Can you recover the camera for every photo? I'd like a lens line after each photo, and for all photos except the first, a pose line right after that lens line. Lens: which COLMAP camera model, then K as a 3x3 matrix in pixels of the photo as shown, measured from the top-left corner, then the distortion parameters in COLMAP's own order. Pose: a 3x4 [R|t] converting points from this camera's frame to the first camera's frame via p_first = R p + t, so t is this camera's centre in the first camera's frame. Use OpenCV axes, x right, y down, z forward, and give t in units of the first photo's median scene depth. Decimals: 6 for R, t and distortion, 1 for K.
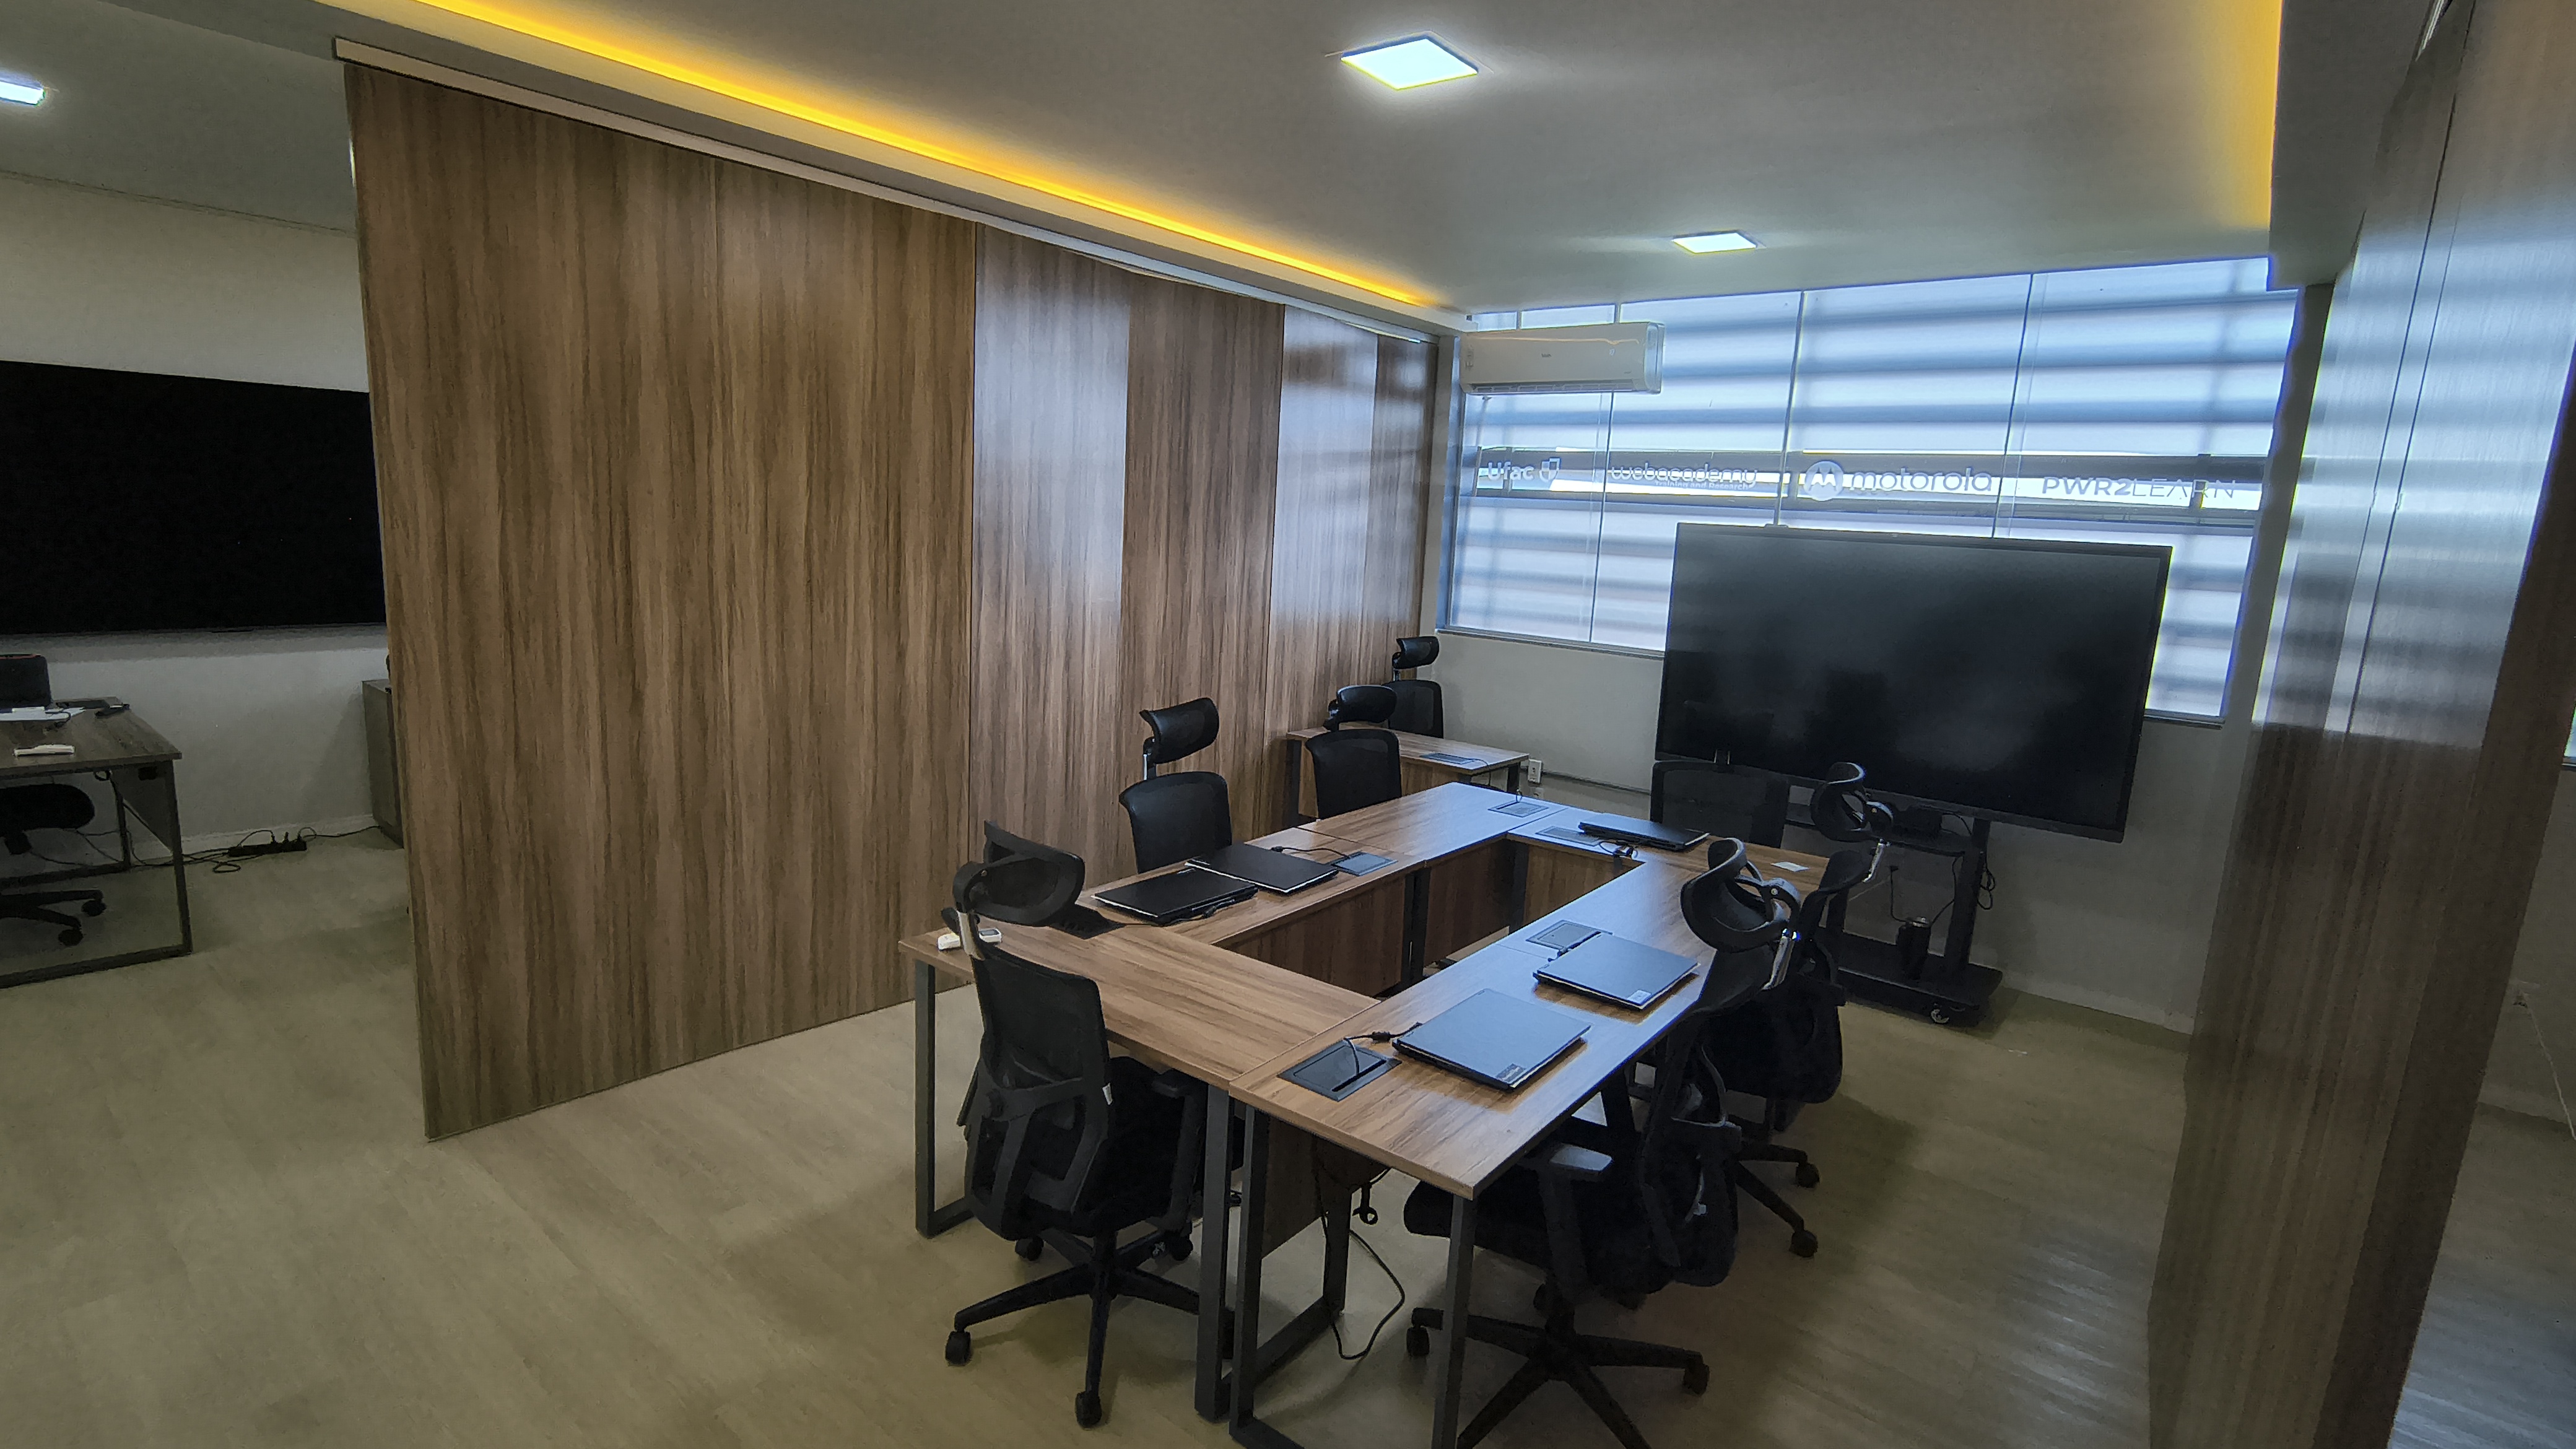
lens RADIAL K [[1229.7, 0, 1288.0], [0, 1229.7, 724.5], [0, 0, 1]] dist [0.002886, 0.000205]
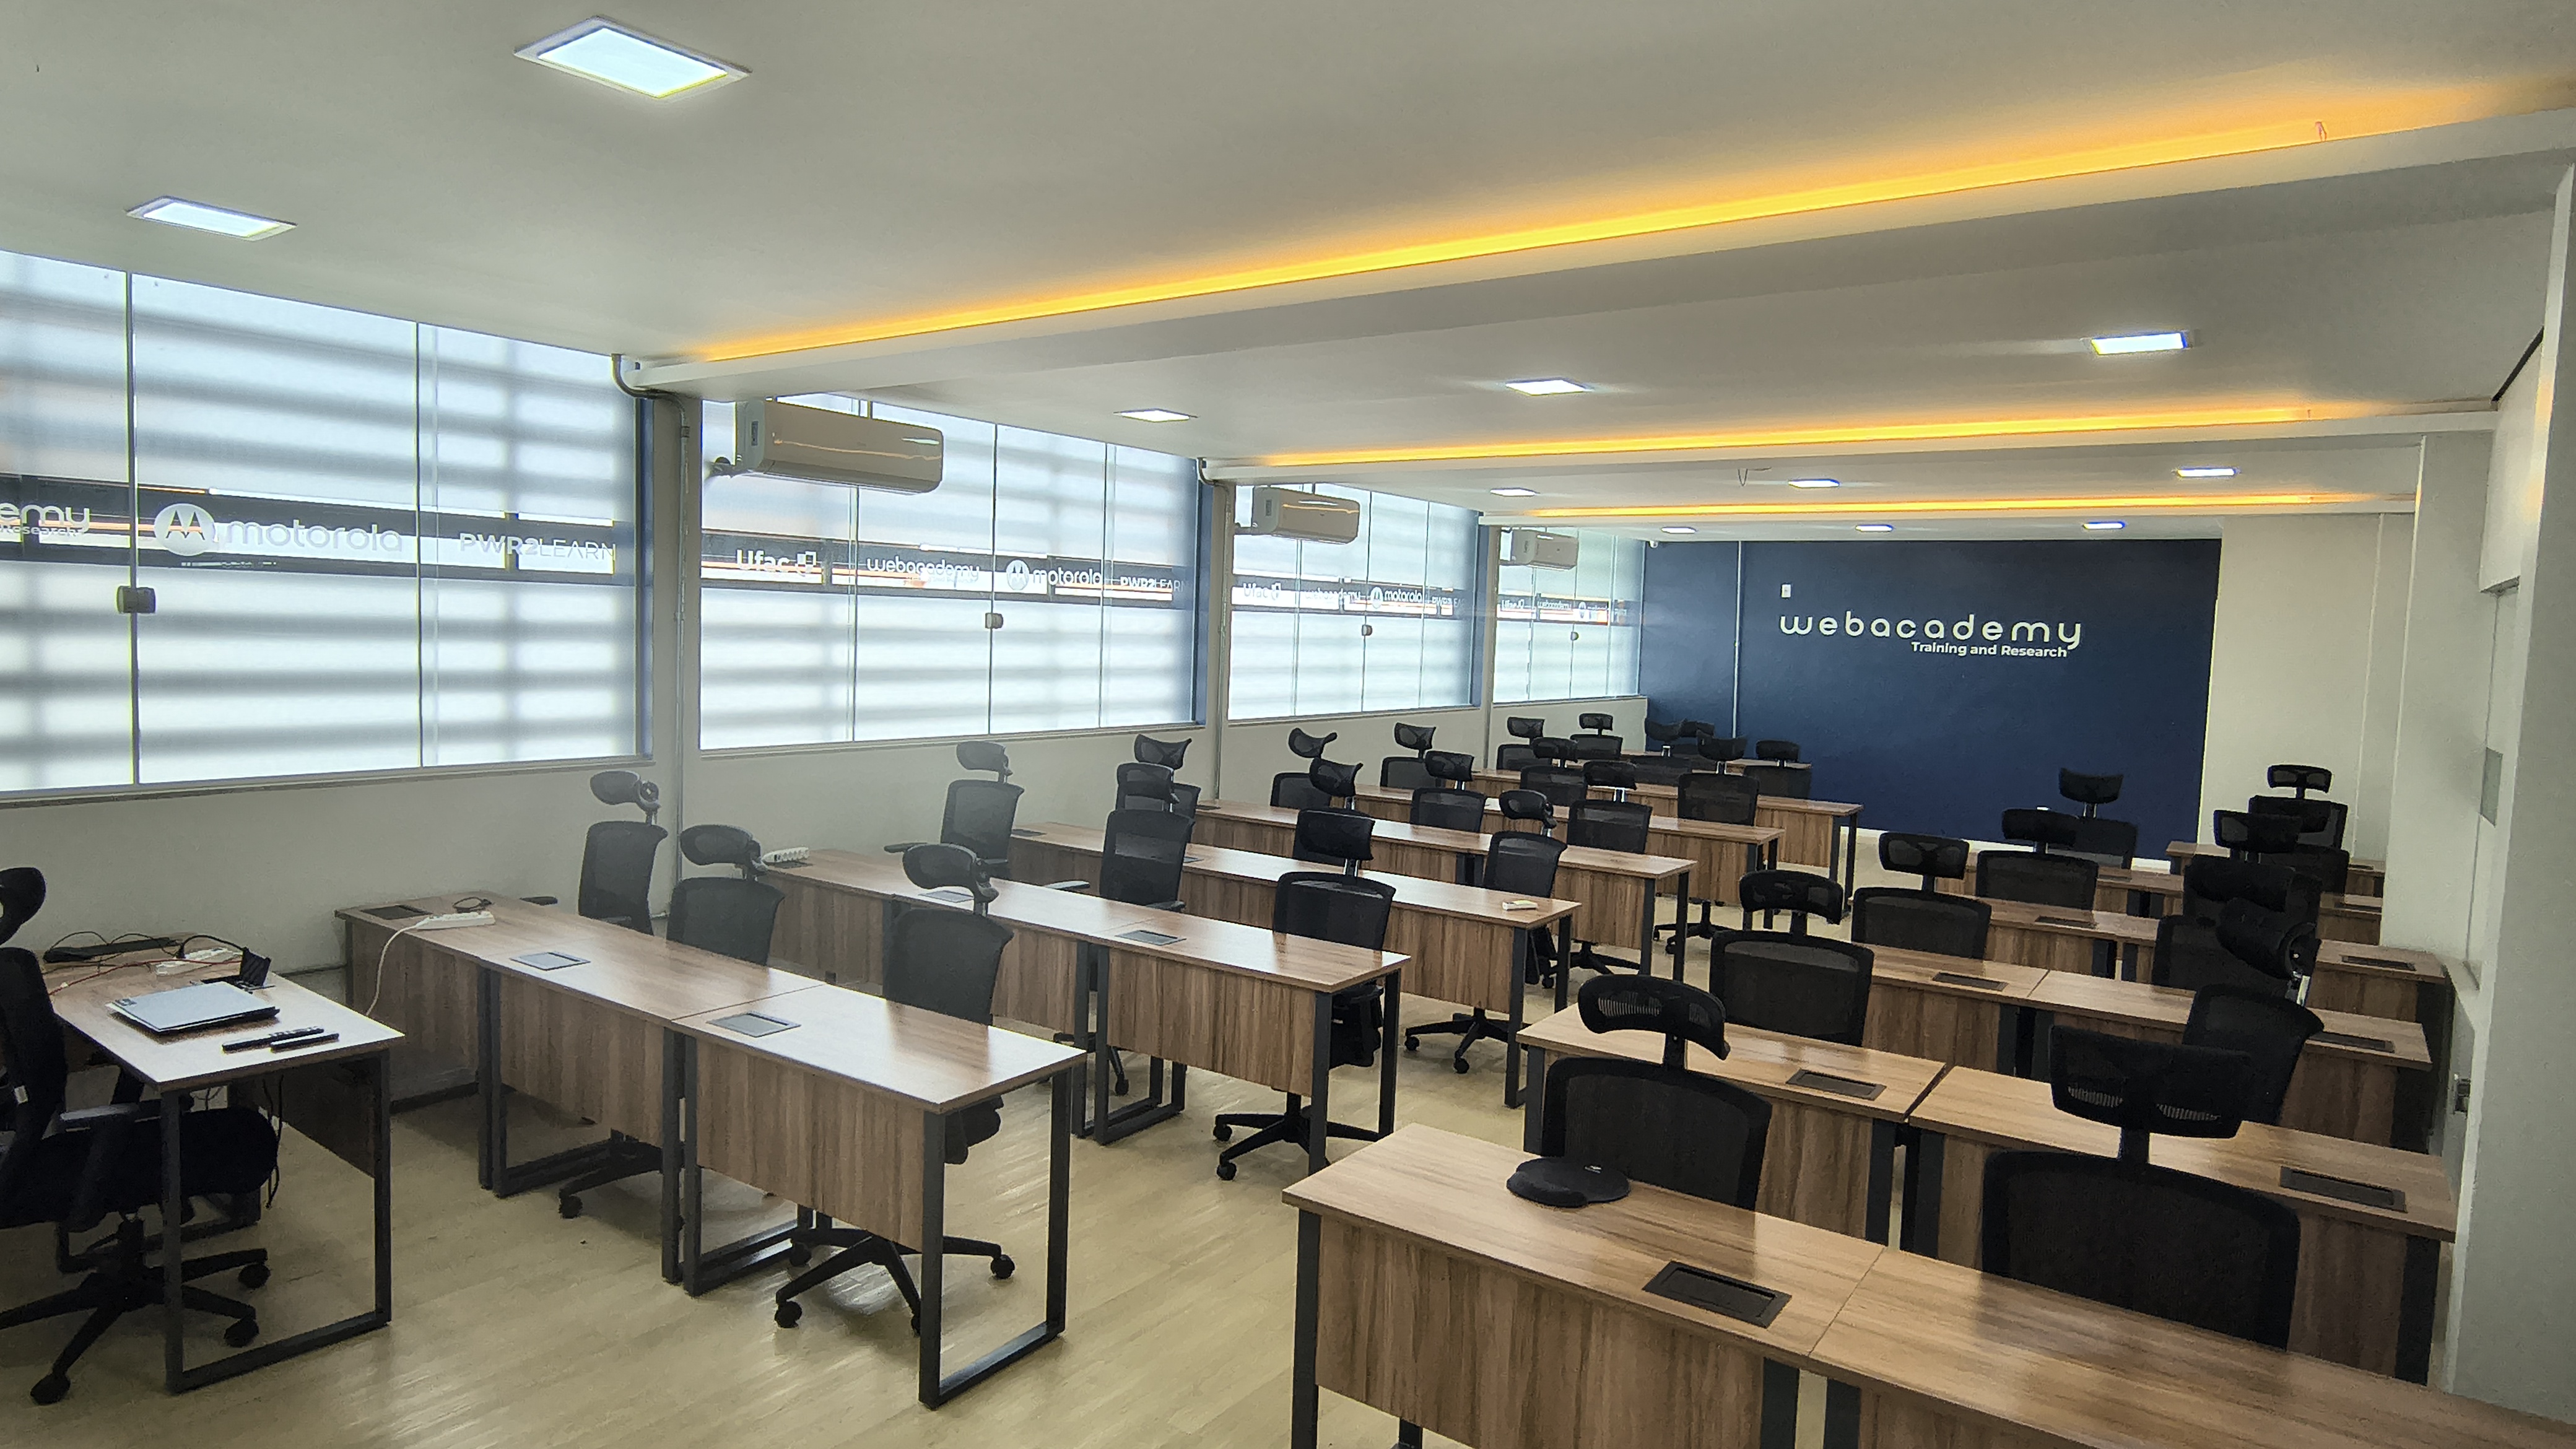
lens RADIAL K [[1433.7, 0, 1332.9], [0, 1433.7, 719.8], [0, 0, 1]] dist [0.000286, -0.000842]
pose [[-0.073637, -0.115185, 0.990611, -0.577513], [0.146653, 0.981258, 0.124999, -0.104953], [-0.986443, 0.154481, -0.055365, 0.427414]]
